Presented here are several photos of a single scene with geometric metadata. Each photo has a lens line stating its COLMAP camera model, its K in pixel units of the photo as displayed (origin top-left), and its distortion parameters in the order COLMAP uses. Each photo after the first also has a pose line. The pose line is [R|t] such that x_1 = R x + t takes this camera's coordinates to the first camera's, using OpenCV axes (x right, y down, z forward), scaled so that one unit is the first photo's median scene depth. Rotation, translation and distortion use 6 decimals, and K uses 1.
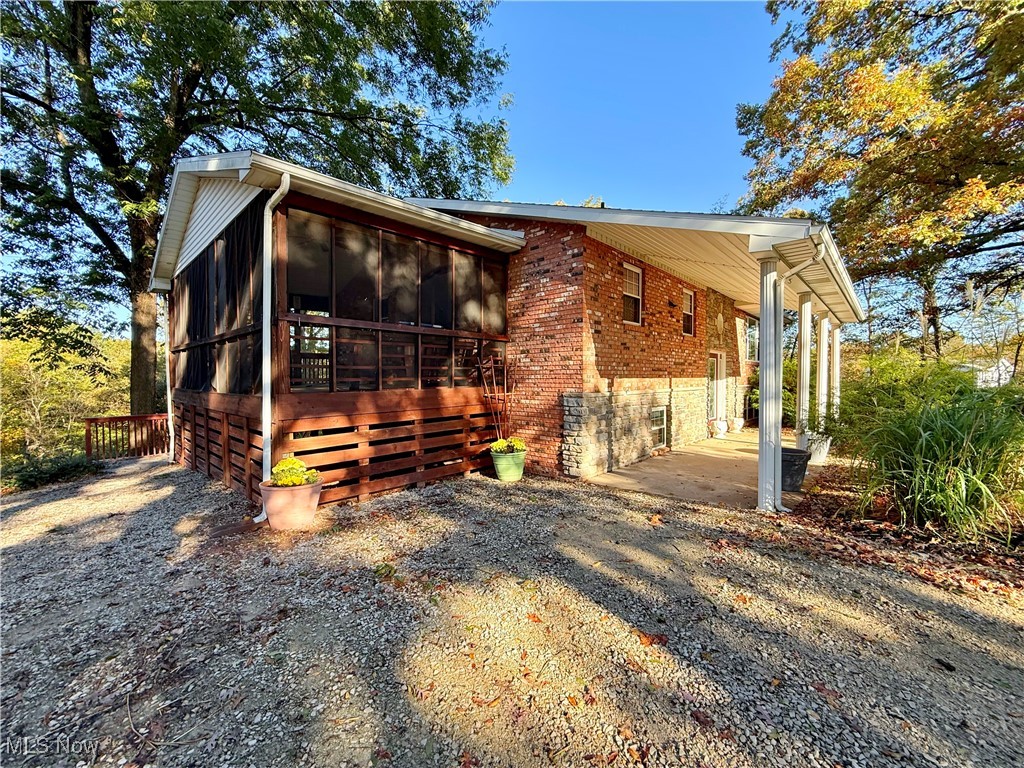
lens RADIAL K [[406.1, 0, 510.3], [0, 406.1, 382.3], [0, 0, 1]] dist [-0.000089, -0.000155]
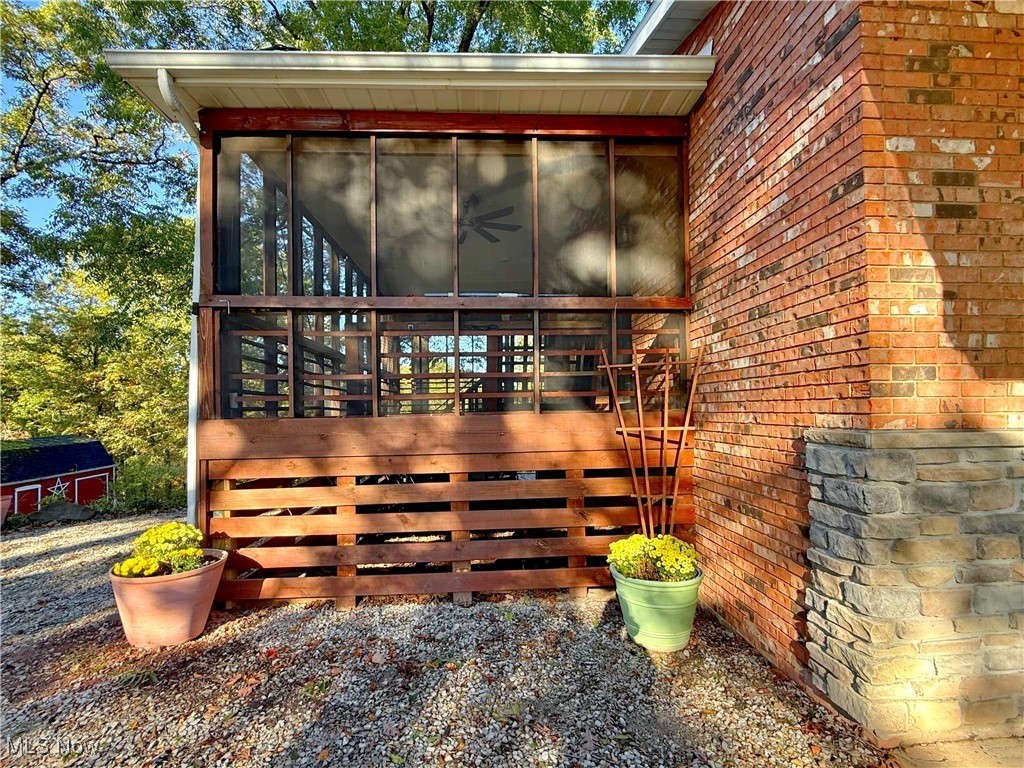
lens RADIAL K [[434.8, 0, 508.7], [0, 434.8, 402.1], [0, 0, 1]] dist [-0.000316, -0.000304]
pose [[0.731354, -0.017913, -0.681763, 0.192722], [0.000784, 0.999676, -0.025425, 0.012914], [0.681998, 0.018060, 0.731131, 0.580270]]
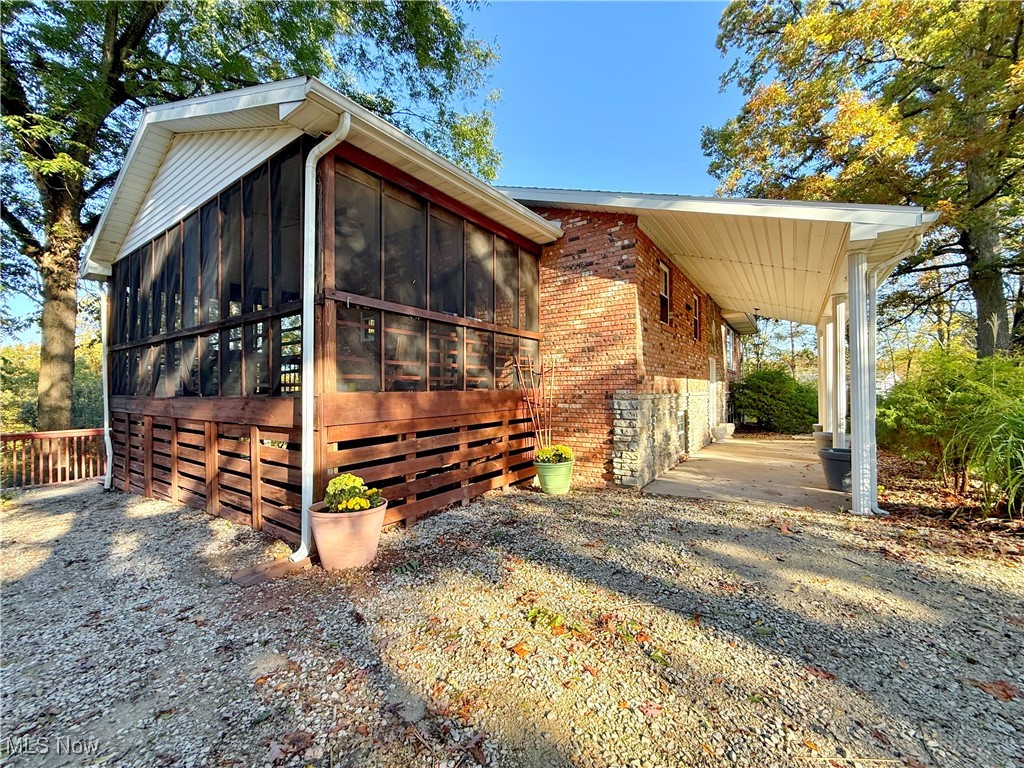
lens RADIAL K [[407.3, 0, 512.0], [0, 407.3, 384.0], [0, 0, 1]] dist [0.001132, -0.000092]
pose [[0.989513, -0.001490, 0.144437, -0.226559], [0.005346, 0.999639, -0.026313, 0.023810], [-0.144346, 0.026809, 0.989164, 0.119384]]
